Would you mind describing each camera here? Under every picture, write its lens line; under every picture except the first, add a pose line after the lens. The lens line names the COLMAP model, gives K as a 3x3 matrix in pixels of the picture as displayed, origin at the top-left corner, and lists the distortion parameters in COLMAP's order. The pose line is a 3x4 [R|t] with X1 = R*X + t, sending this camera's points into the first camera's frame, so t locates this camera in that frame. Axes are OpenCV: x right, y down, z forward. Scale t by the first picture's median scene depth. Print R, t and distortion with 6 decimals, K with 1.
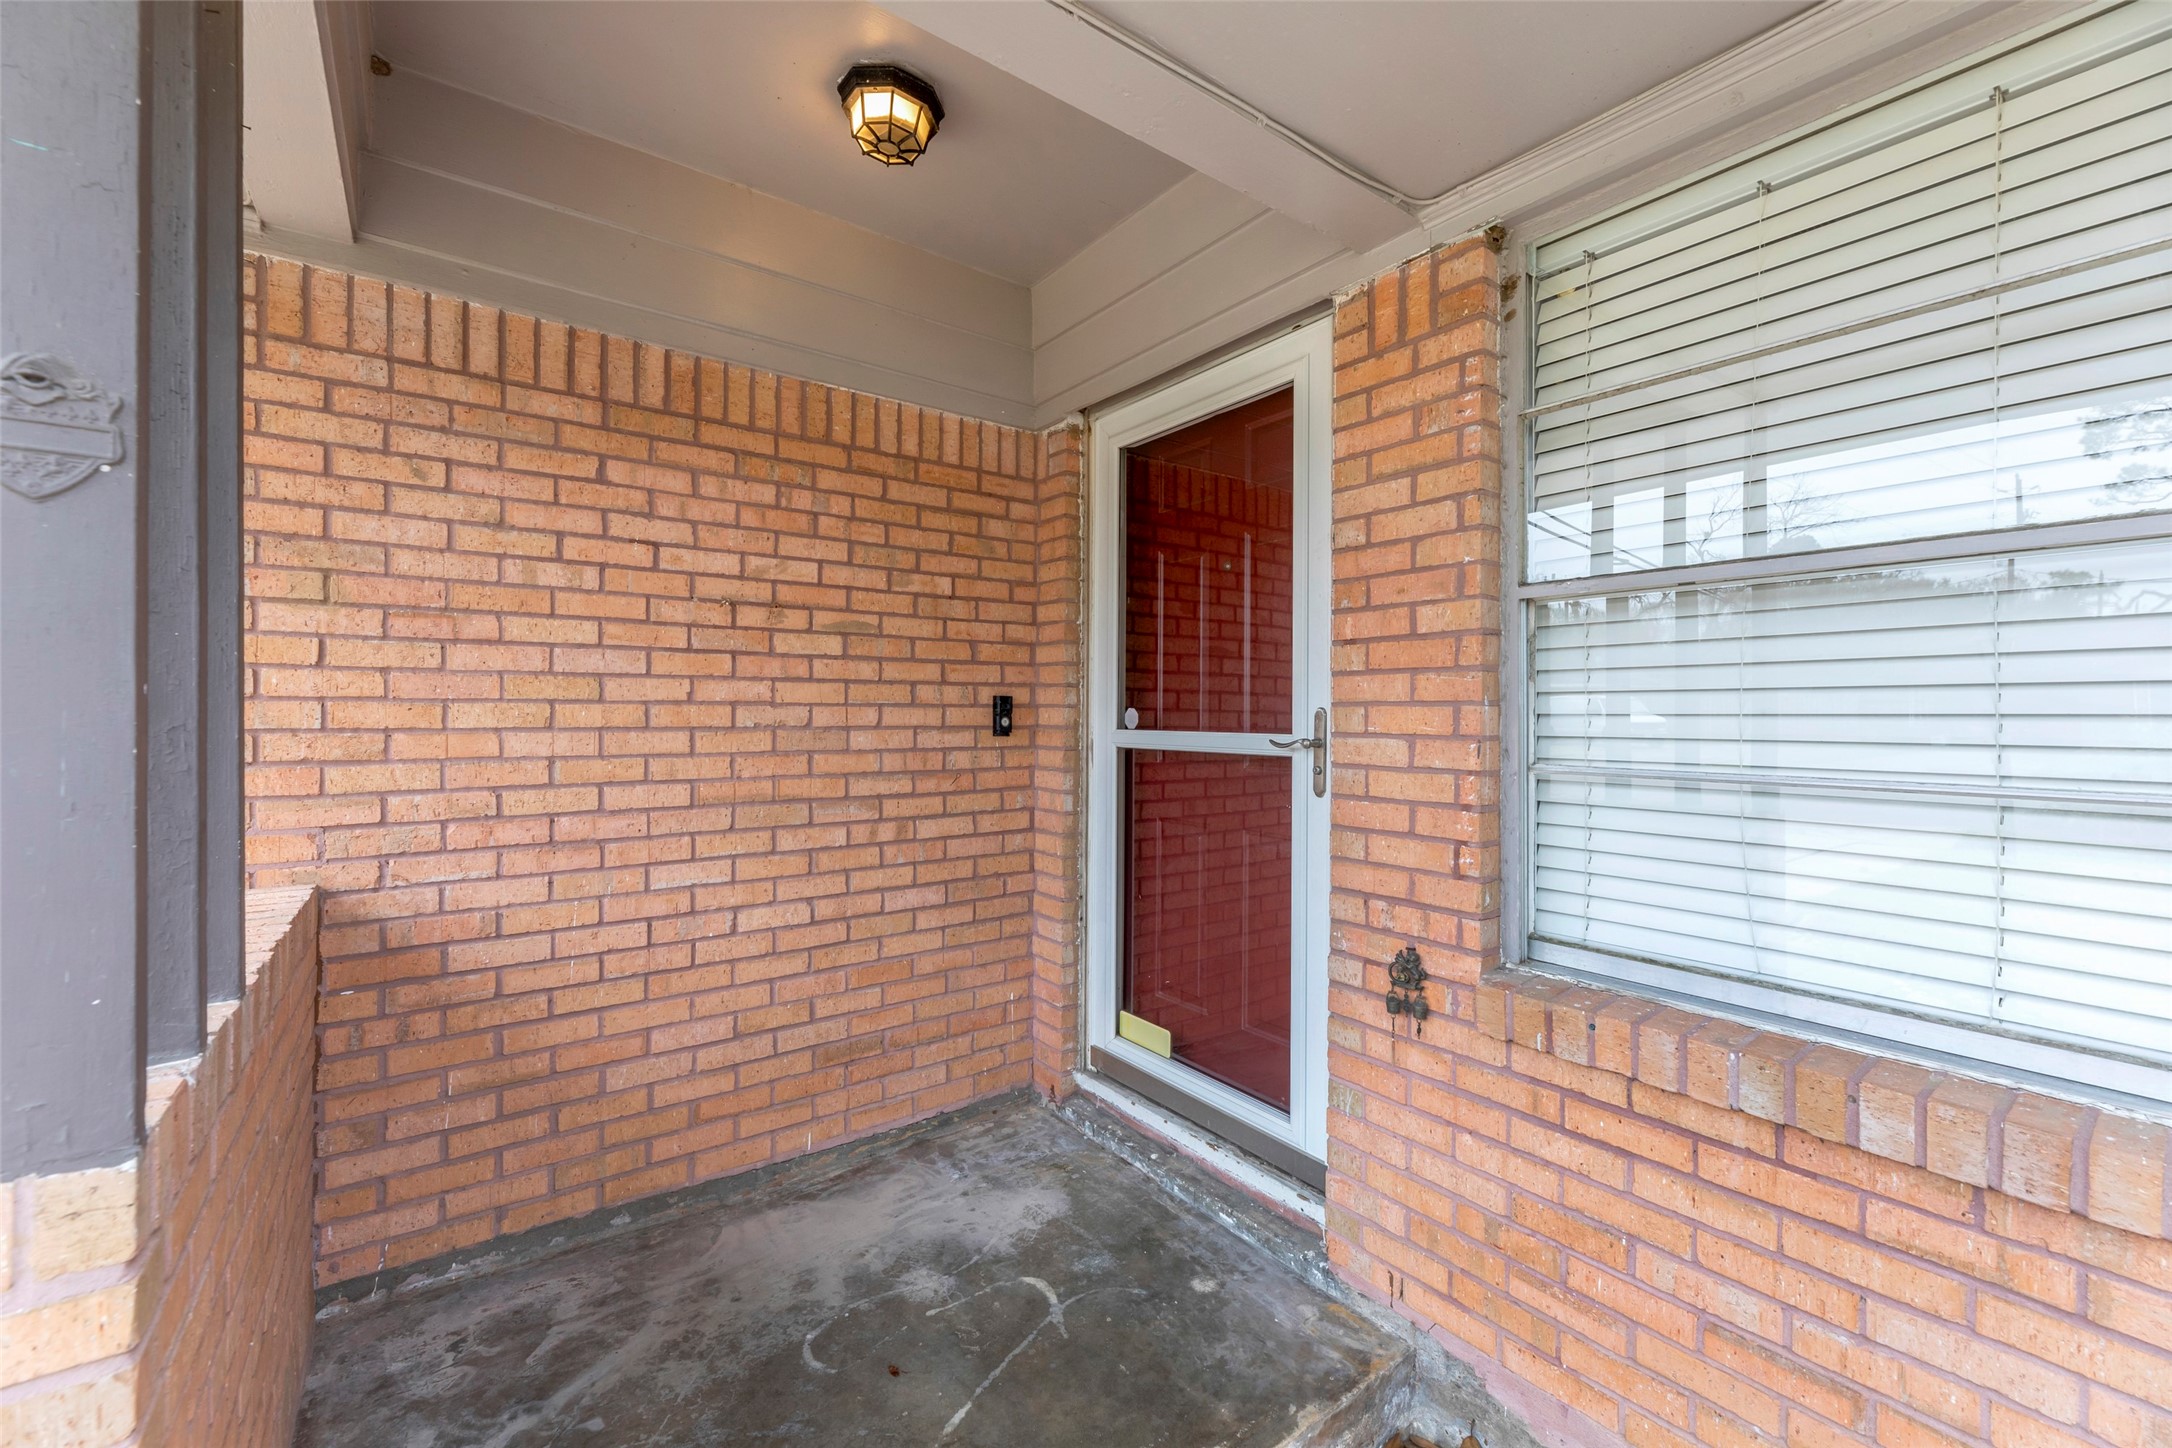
lens RADIAL K [[894.0, 0, 1086.0], [0, 894.0, 724.0], [0, 0, 1]] dist [0.001492, 0.000041]
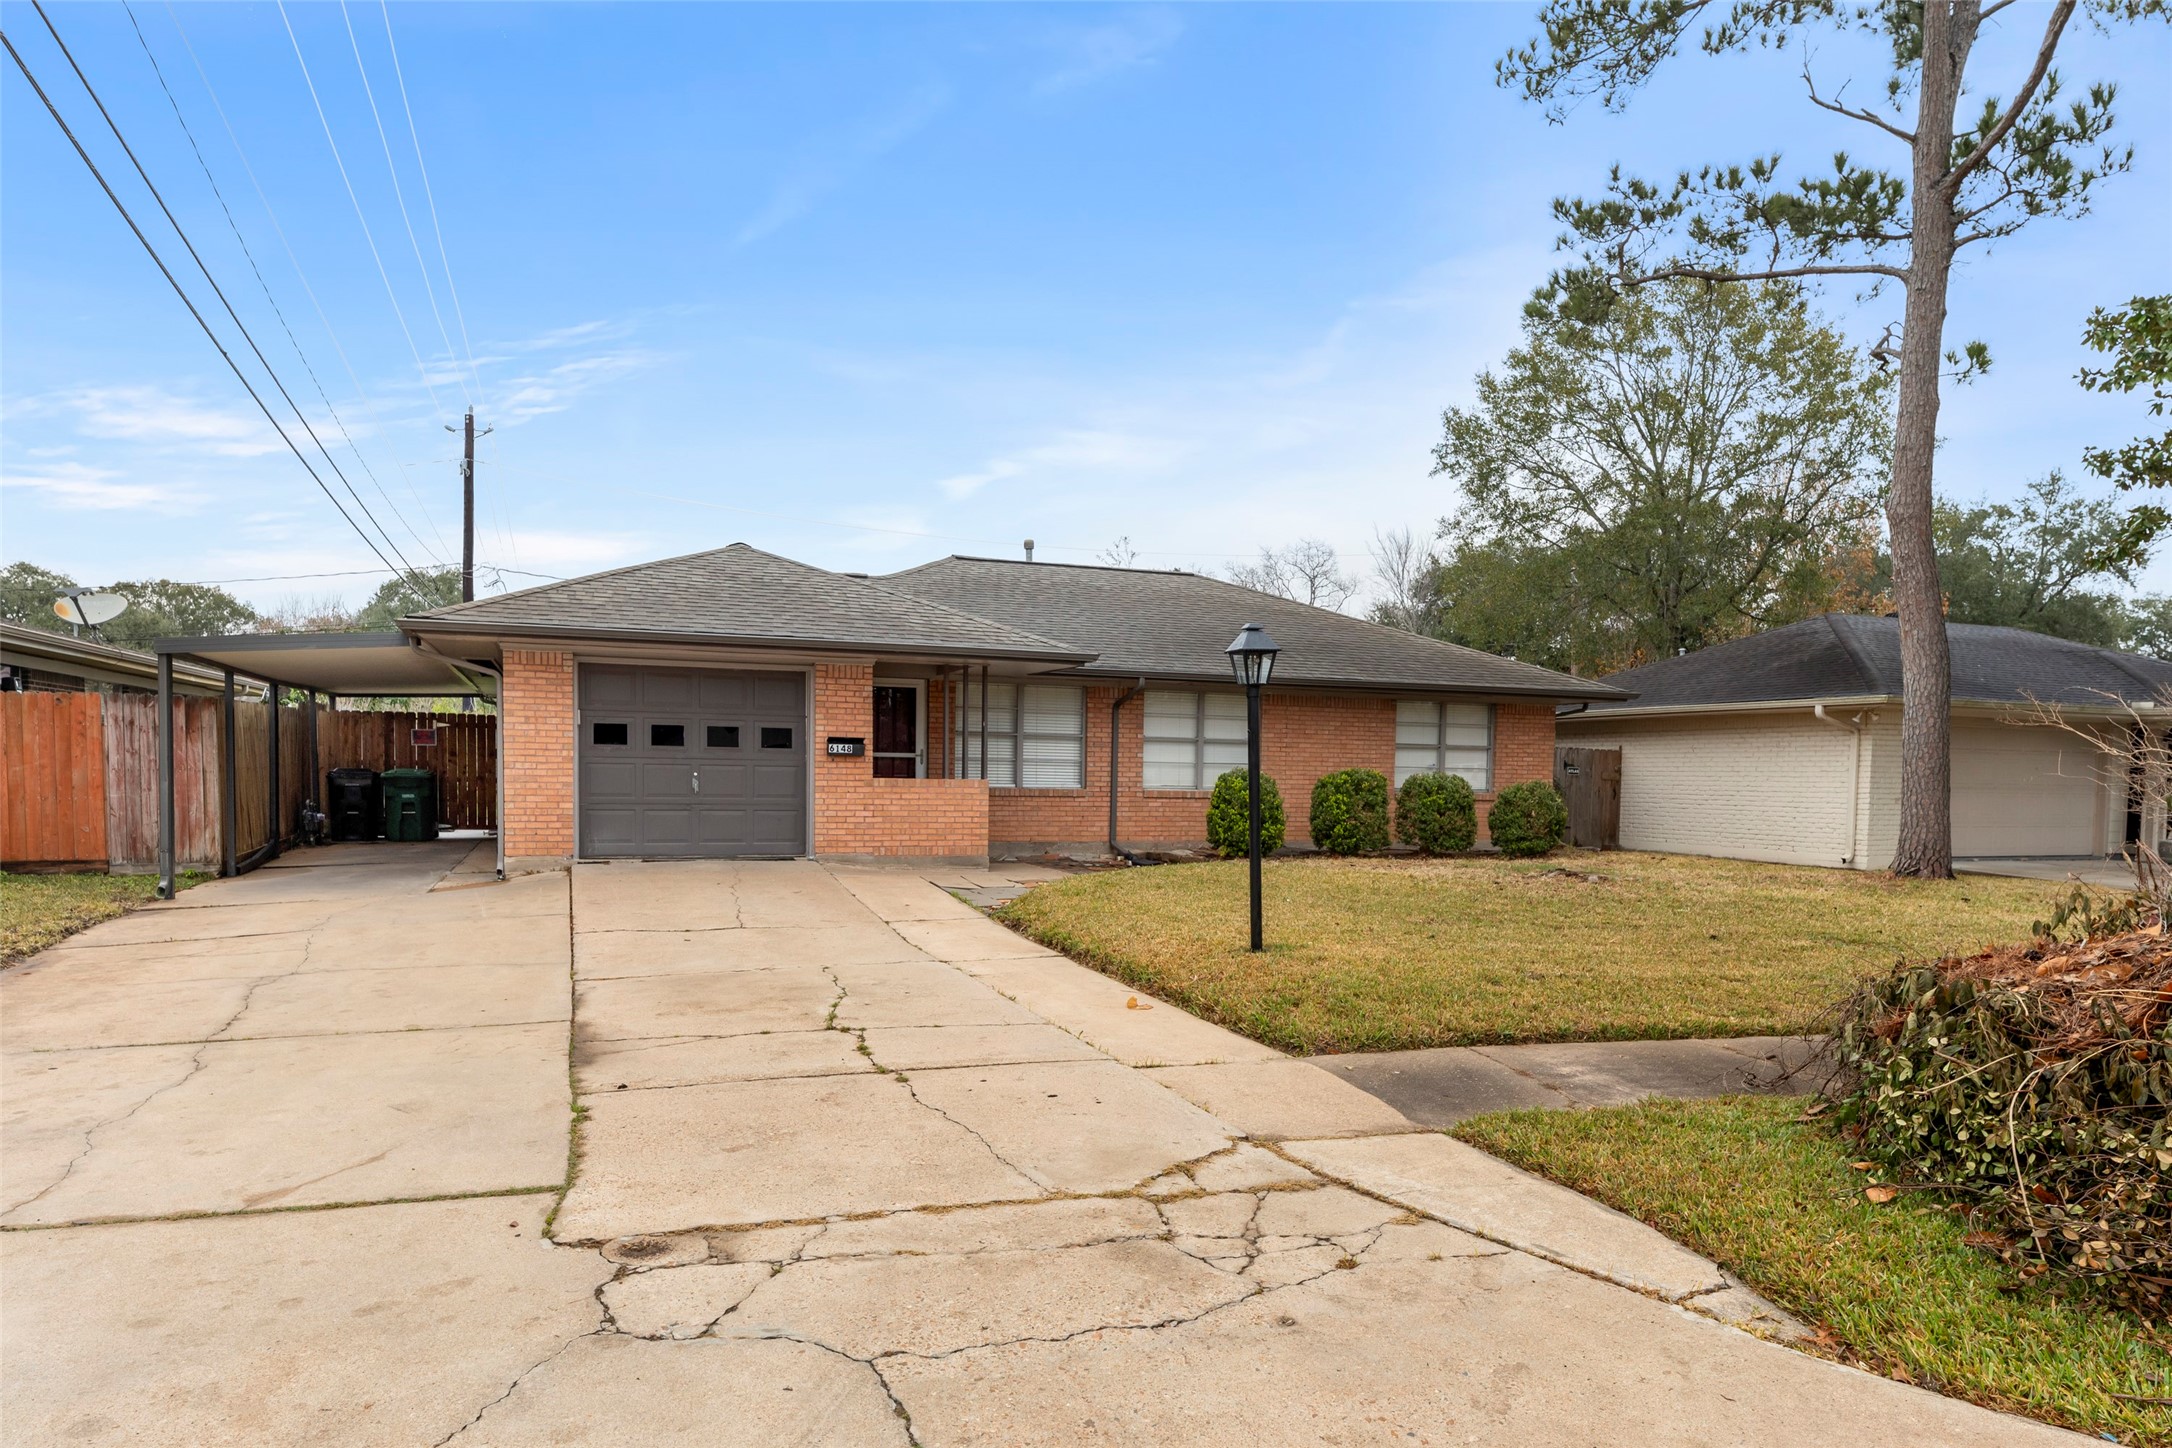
lens RADIAL K [[1320.9, 0, 1090.0], [0, 1320.9, 845.8], [0, 0, 1]] dist [0.000471, -0.000724]
pose [[0.264855, -0.057143, 0.962594, -7.308444], [-0.007780, 0.998083, 0.061391, 0.070710], [-0.964257, -0.023749, 0.263903, -2.171263]]
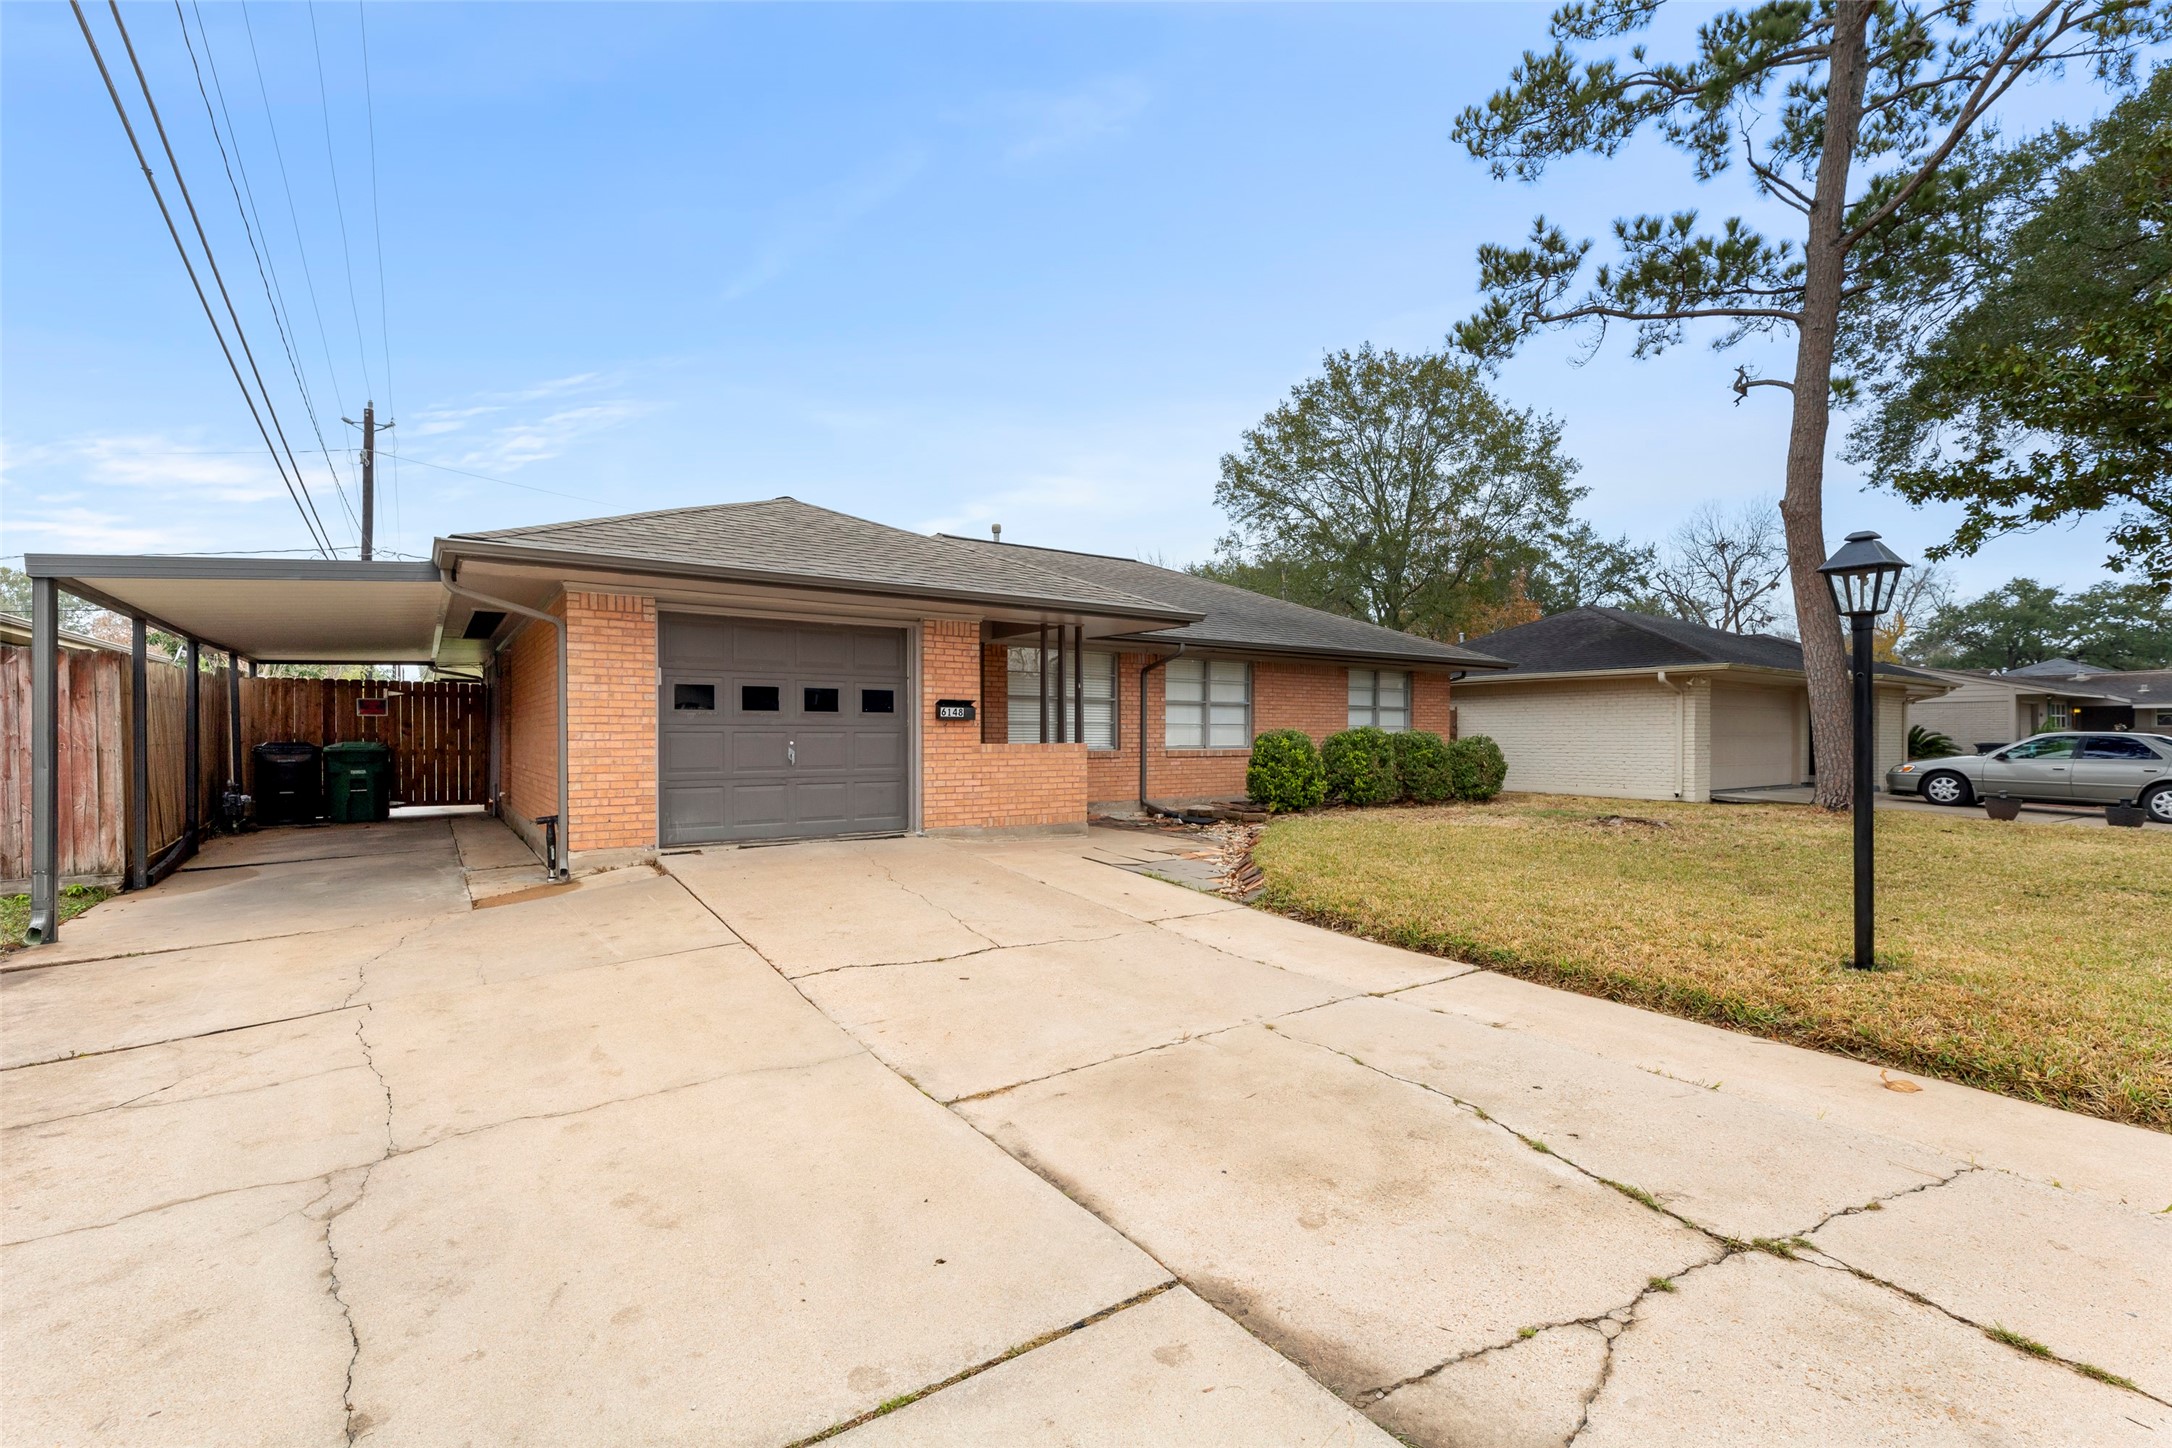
lens RADIAL K [[946.9, 0, 1086.1], [0, 946.9, 747.5], [0, 0, 1]] dist [0.000194, 0.000249]
pose [[0.024763, -0.021179, 0.999469, -5.469721], [0.005872, 0.999761, 0.021039, 0.075147], [-0.999676, 0.005348, 0.024882, 0.174876]]
